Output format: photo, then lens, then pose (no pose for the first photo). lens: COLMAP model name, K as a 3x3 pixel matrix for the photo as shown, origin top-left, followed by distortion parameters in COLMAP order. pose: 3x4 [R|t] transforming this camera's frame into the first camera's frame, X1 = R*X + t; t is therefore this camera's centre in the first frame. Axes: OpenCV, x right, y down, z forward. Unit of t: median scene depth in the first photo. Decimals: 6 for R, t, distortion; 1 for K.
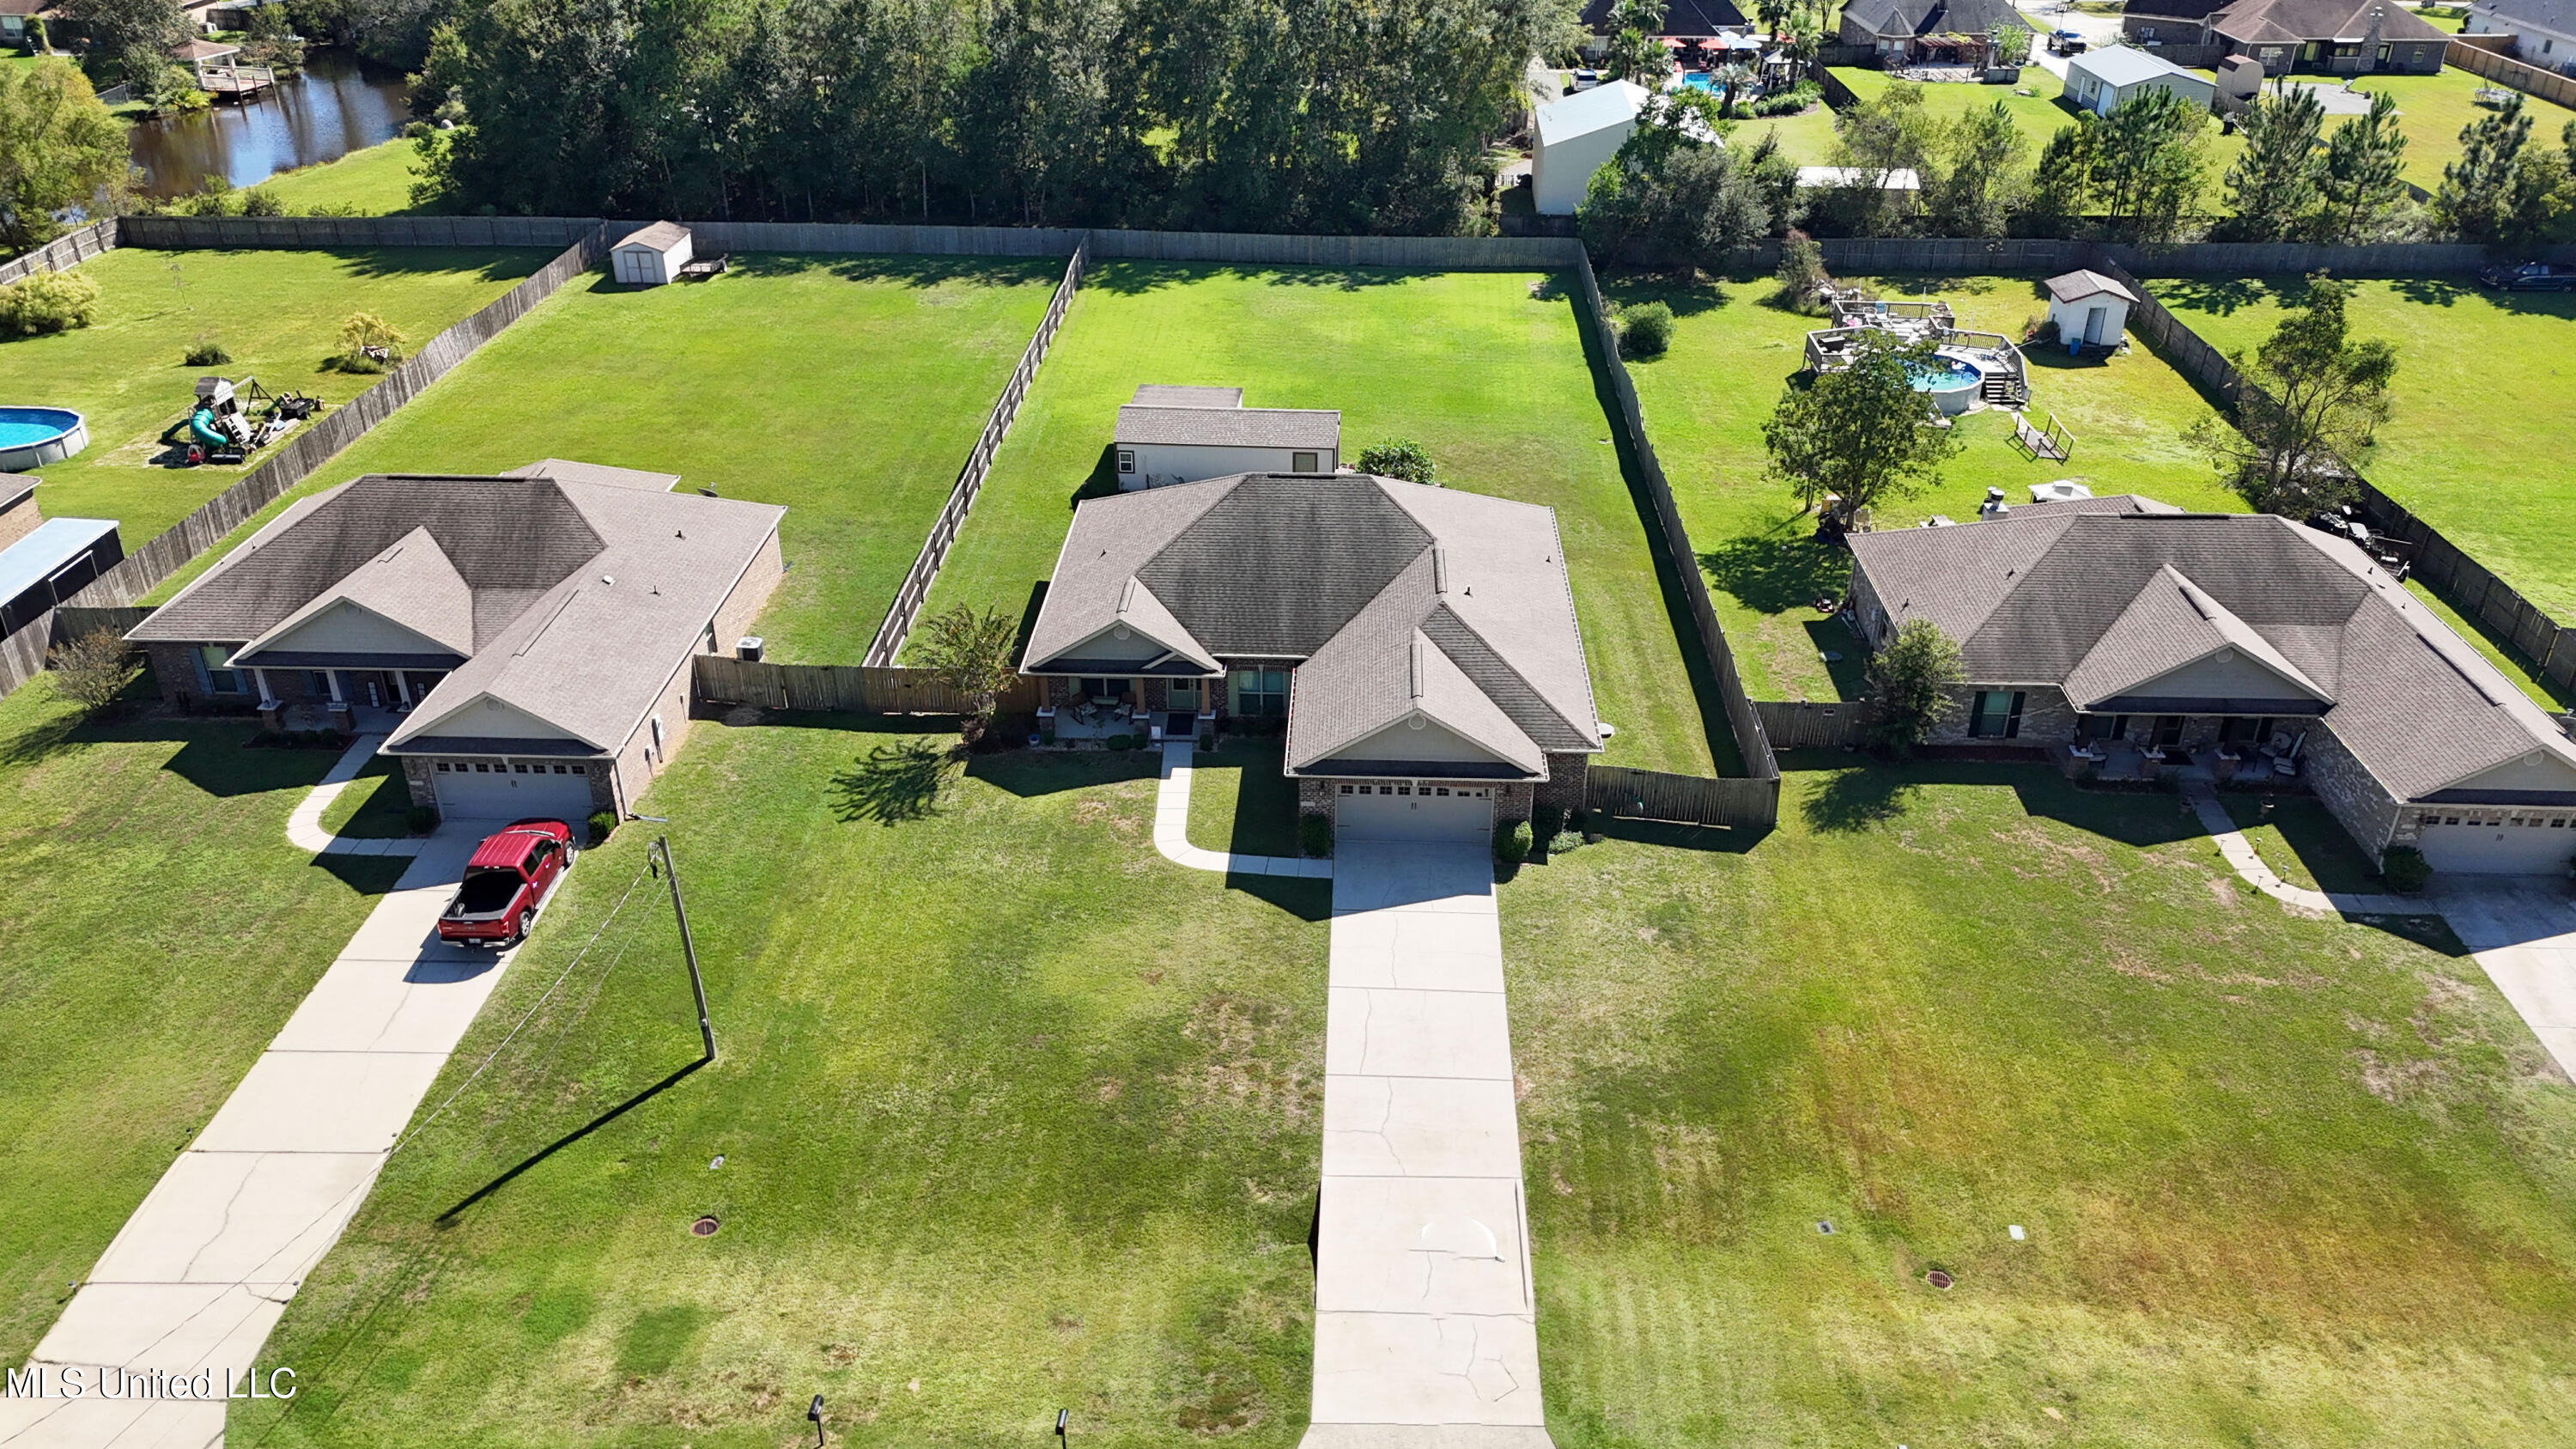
lens RADIAL K [[1909.4, 0, 1291.2], [0, 1909.4, 707.6], [0, 0, 1]] dist [0.056931, -0.047548]
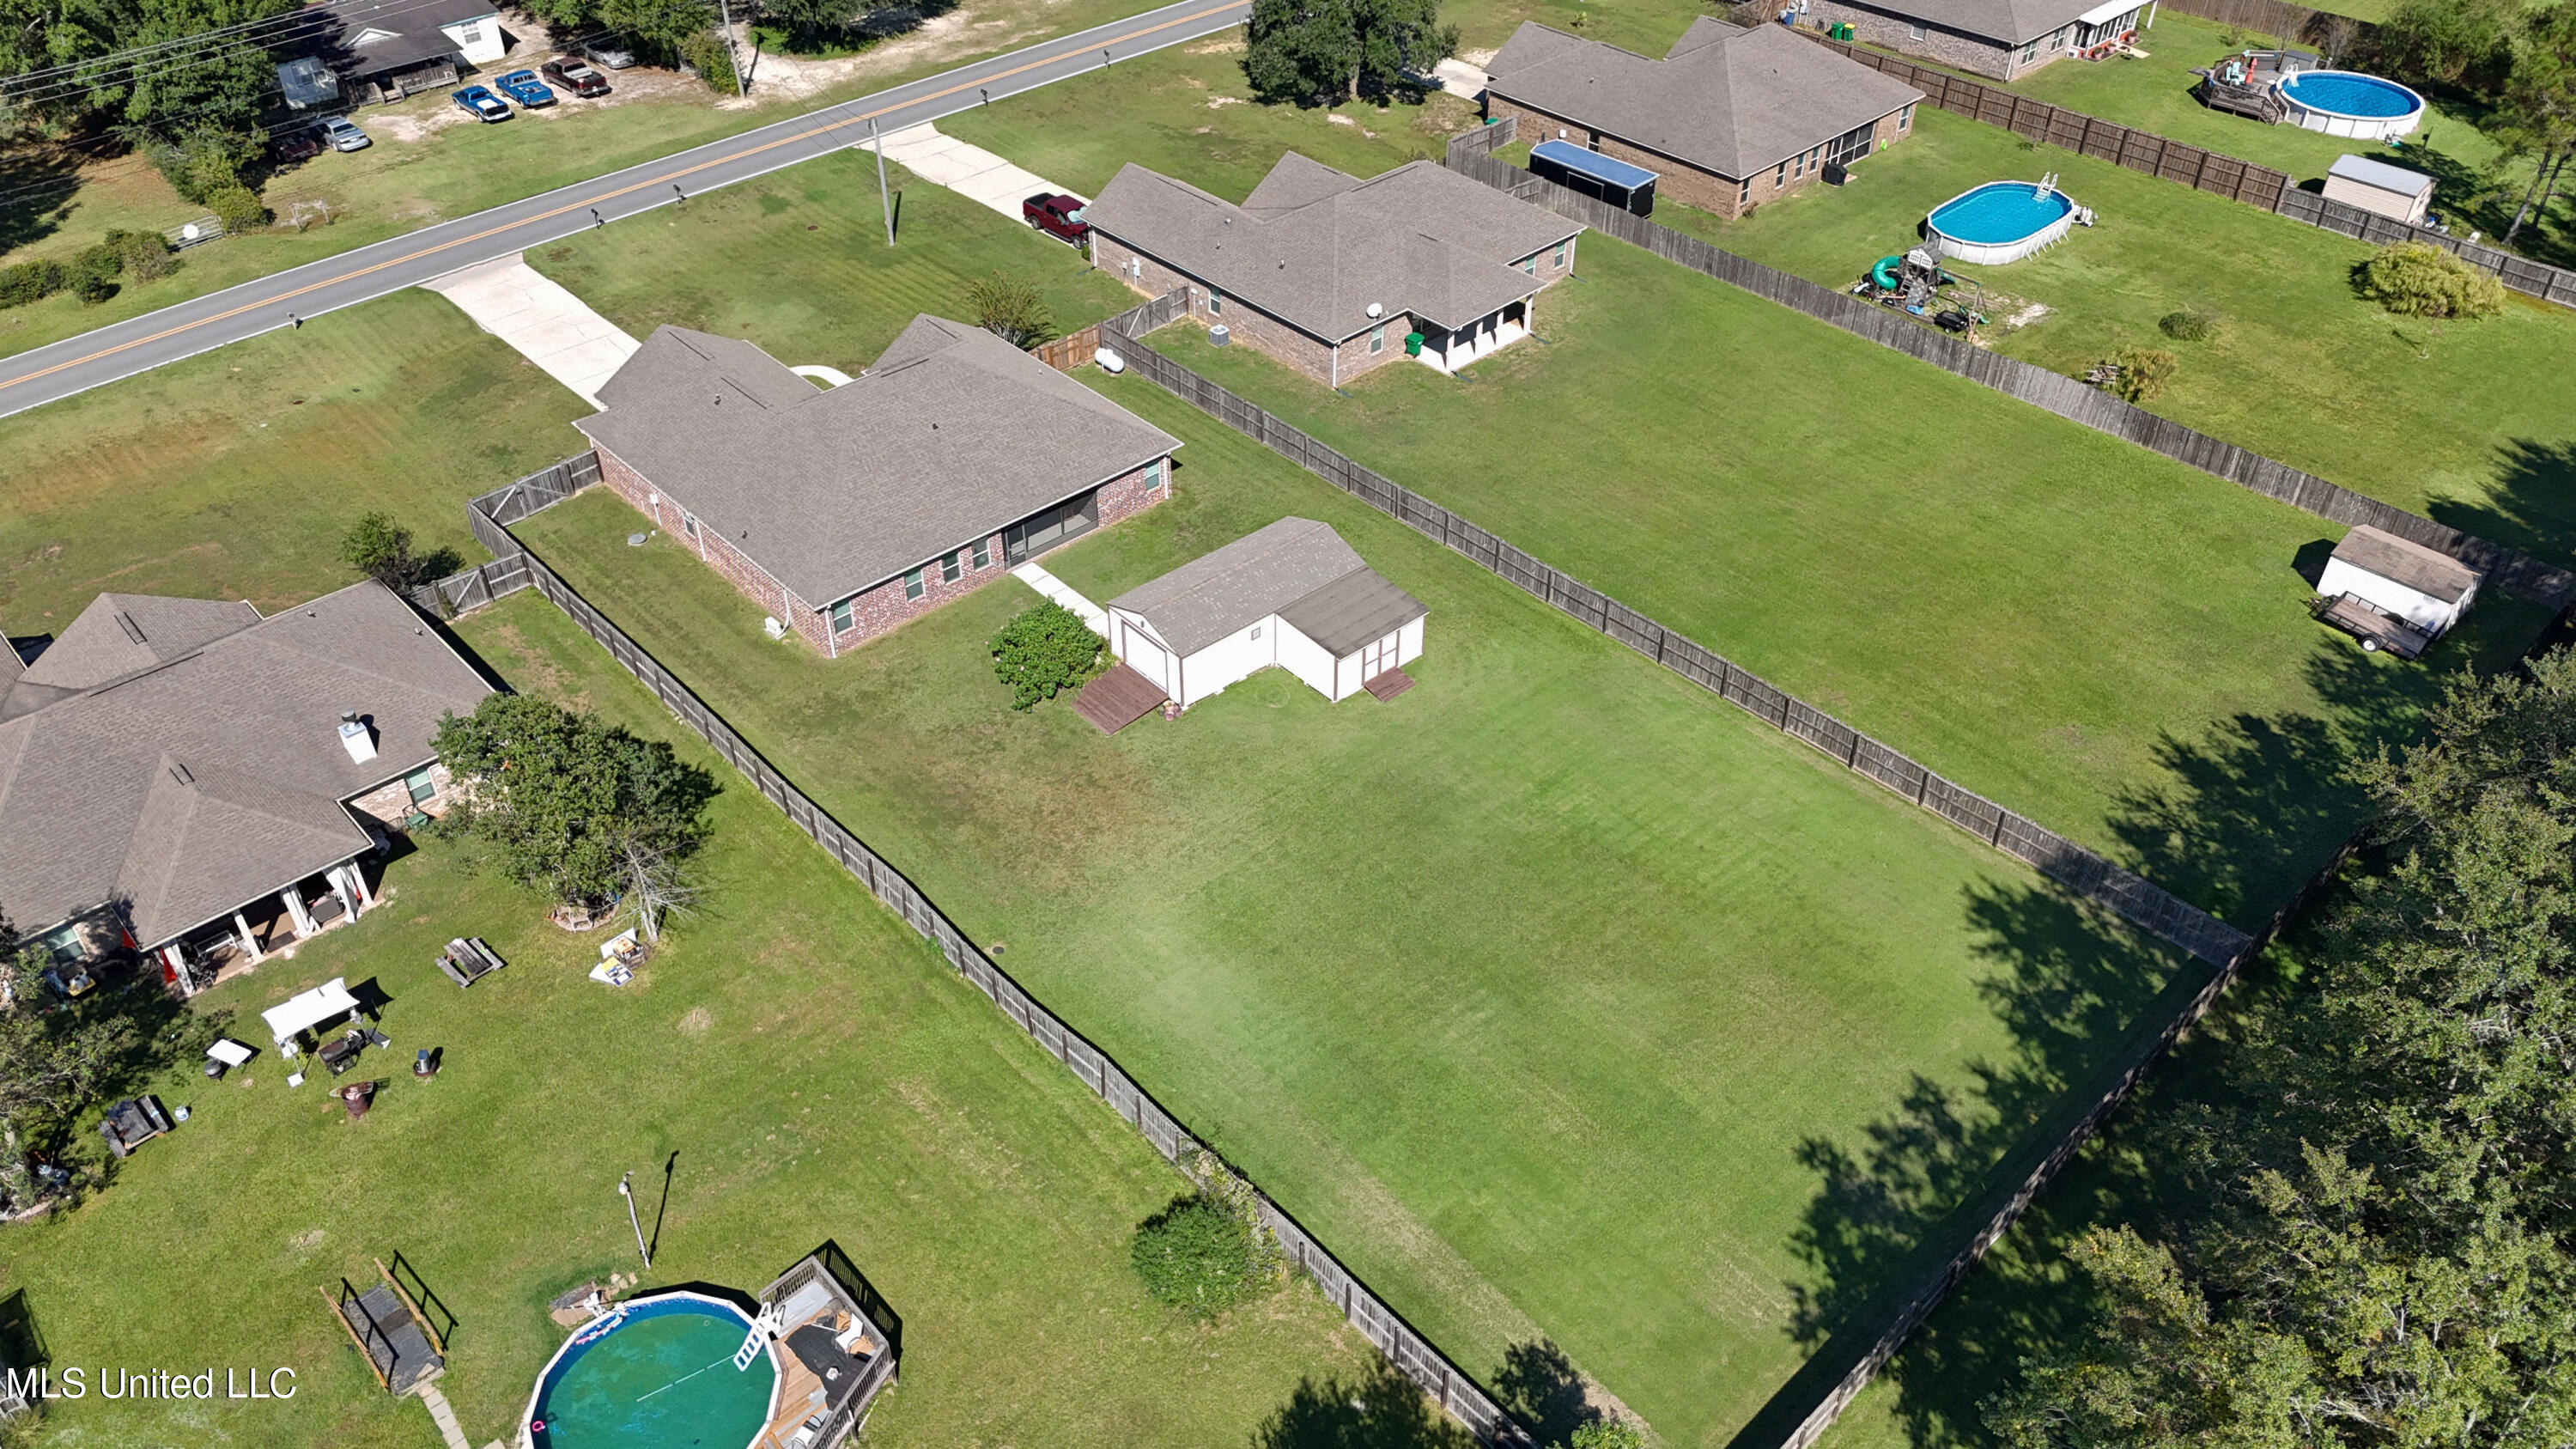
lens RADIAL K [[1909.4, 0, 1291.2], [0, 1909.4, 707.6], [0, 0, 1]] dist [0.056931, -0.047548]
pose [[-0.698682, 0.436187, -0.567085, 0.400315], [-0.346832, 0.486767, 0.801726, -0.699548], [0.625741, 0.756835, -0.188812, 1.014464]]
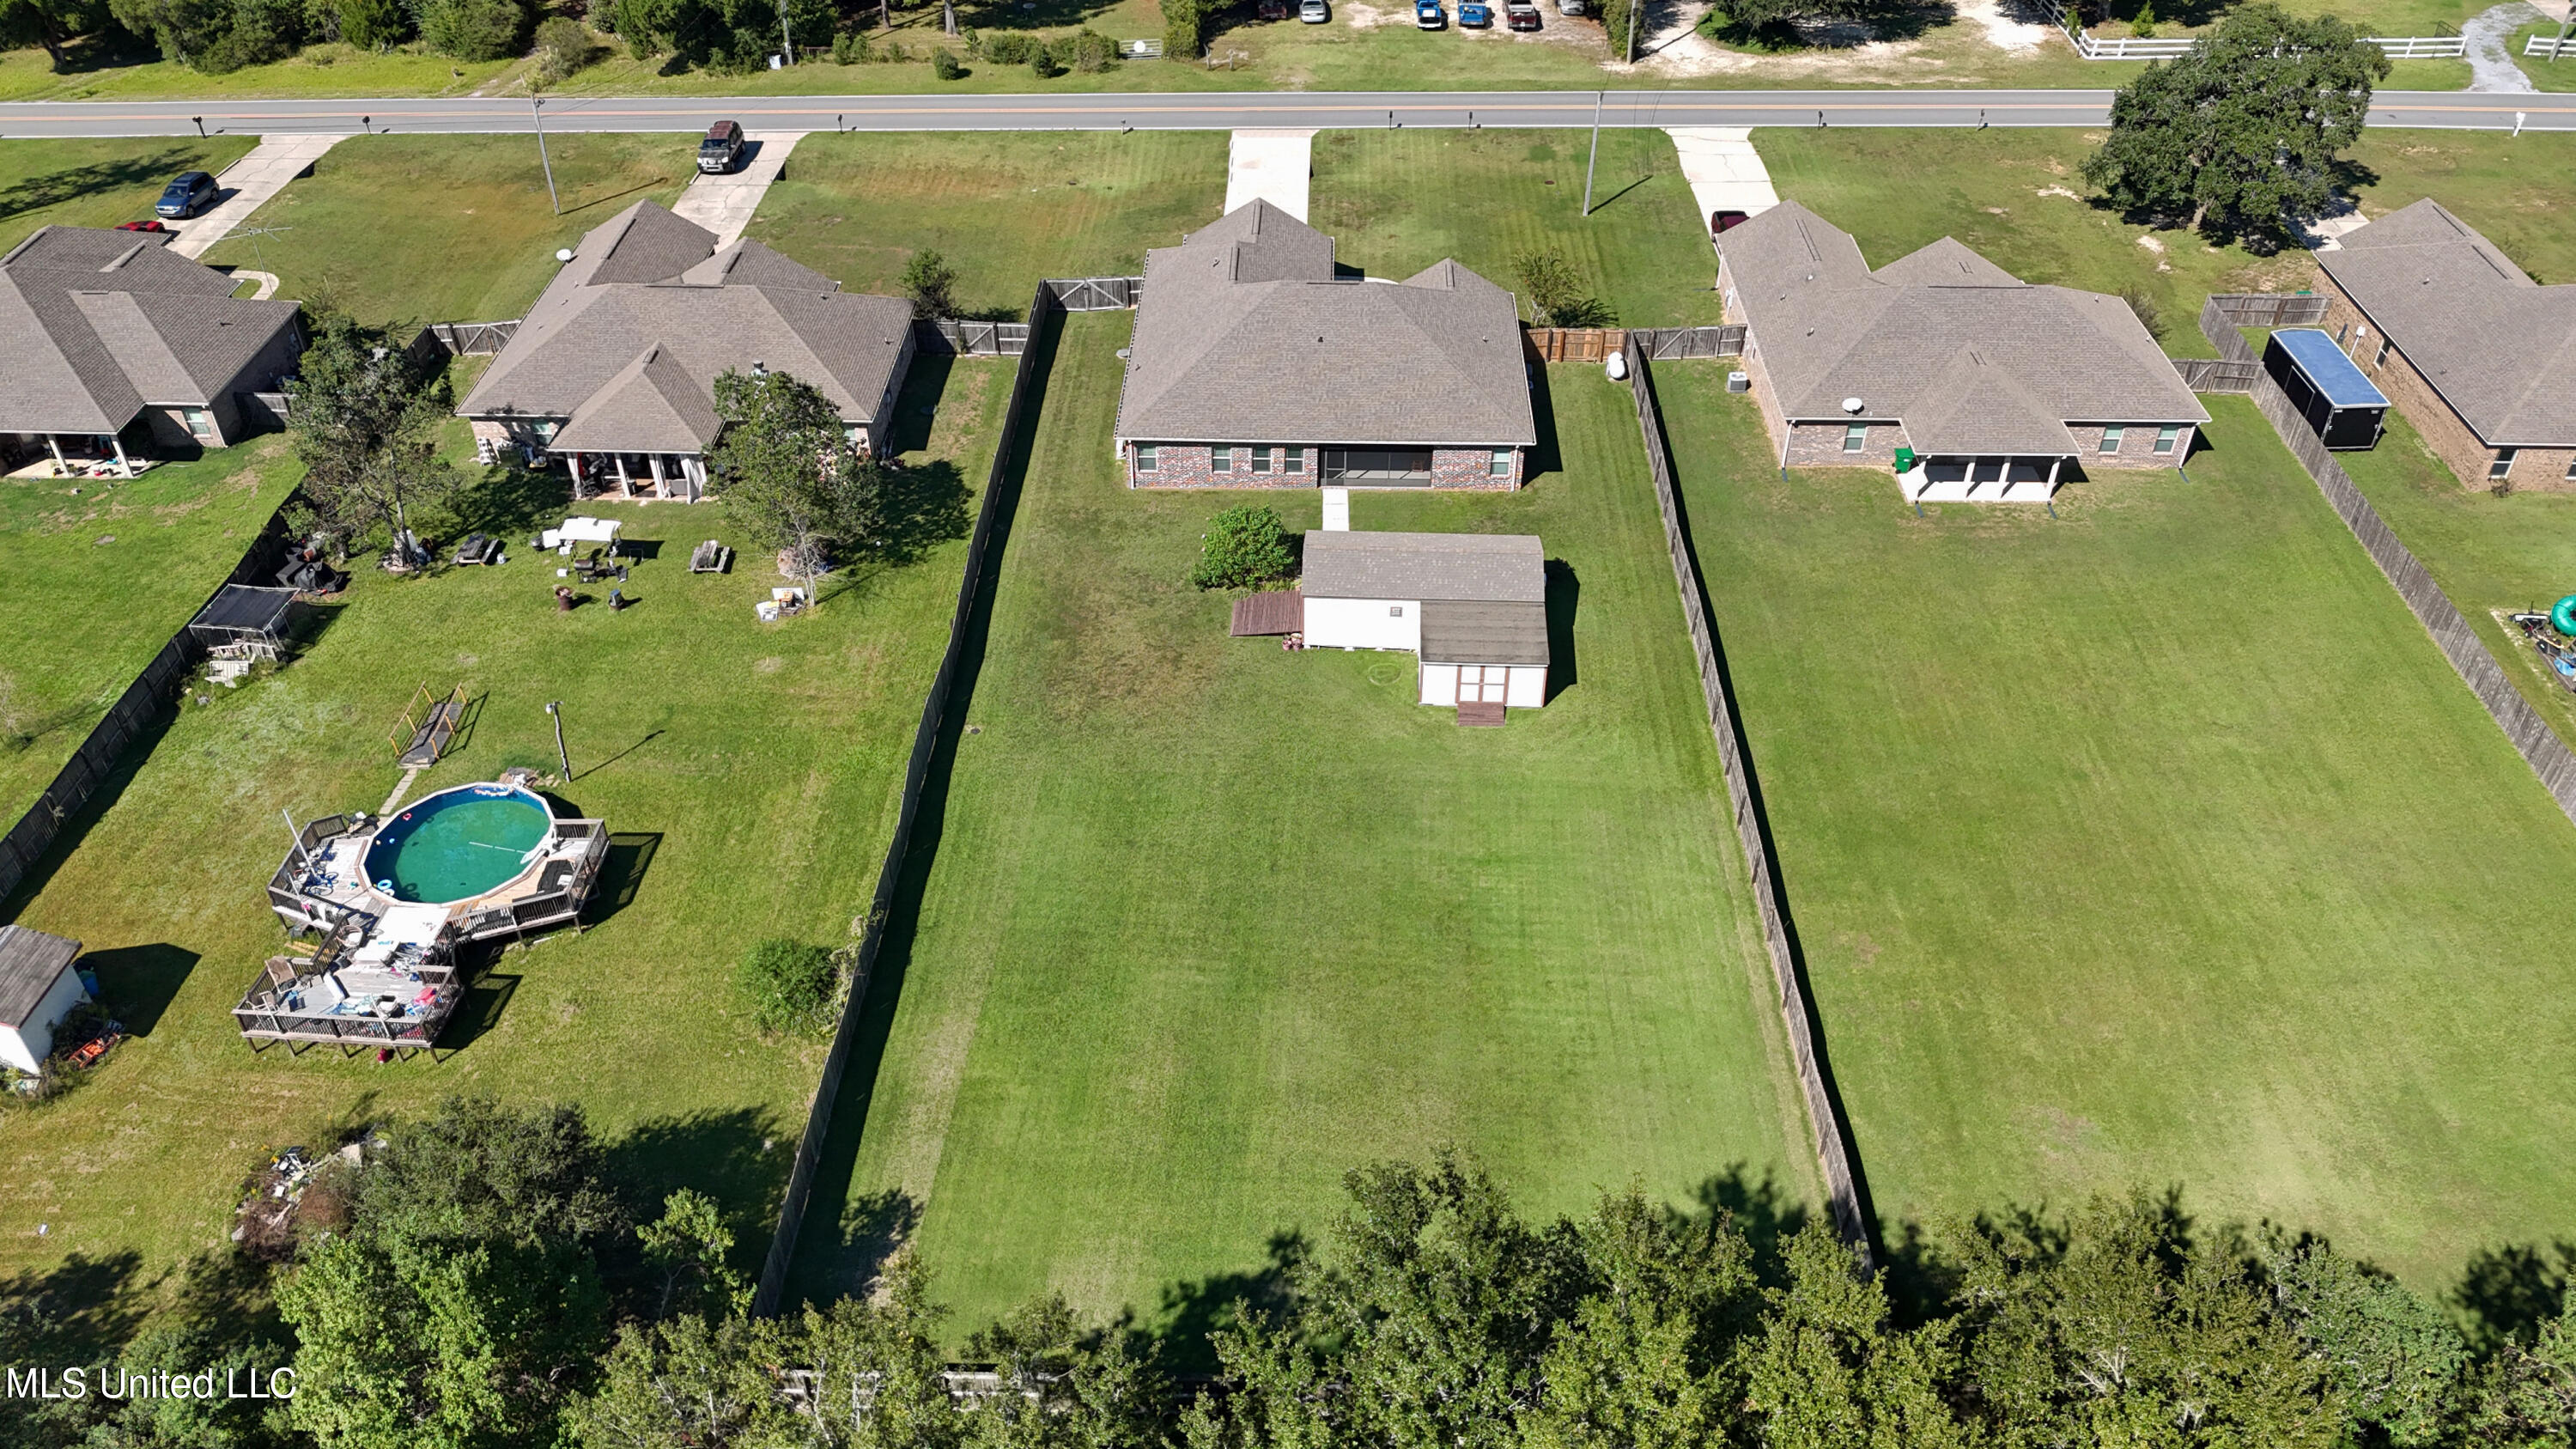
lens RADIAL K [[1909.4, 0, 1291.2], [0, 1909.4, 707.6], [0, 0, 1]] dist [0.056931, -0.047548]
pose [[-0.999790, 0.008077, -0.018836, 0.040465], [-0.014042, 0.399537, 0.916609, -0.792551], [0.014929, 0.916681, -0.399340, 1.178410]]
